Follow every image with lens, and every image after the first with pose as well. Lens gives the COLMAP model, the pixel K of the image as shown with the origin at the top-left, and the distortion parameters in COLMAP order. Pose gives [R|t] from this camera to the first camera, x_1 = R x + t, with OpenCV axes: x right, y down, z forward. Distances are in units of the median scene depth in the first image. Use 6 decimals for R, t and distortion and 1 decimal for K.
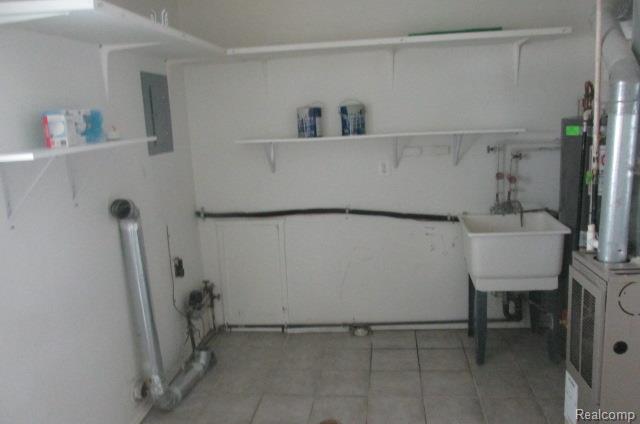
lens RADIAL K [[535.3, 0, 320.0], [0, 535.3, 212.0], [0, 0, 1]] dist [-0.009136, -0.006992]
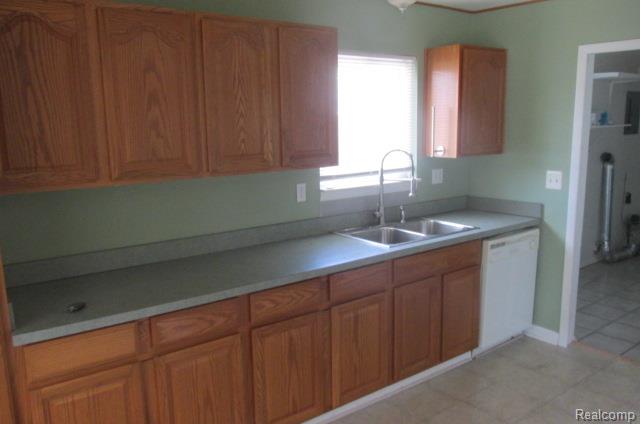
lens RADIAL K [[535.3, 0, 320.0], [0, 535.3, 212.0], [0, 0, 1]] dist [-0.009136, -0.006992]
pose [[0.701047, 0.169442, -0.692692, 0.314305], [-0.153702, 0.984433, 0.085250, 0.188870], [0.696353, 0.046704, 0.716178, -1.216918]]
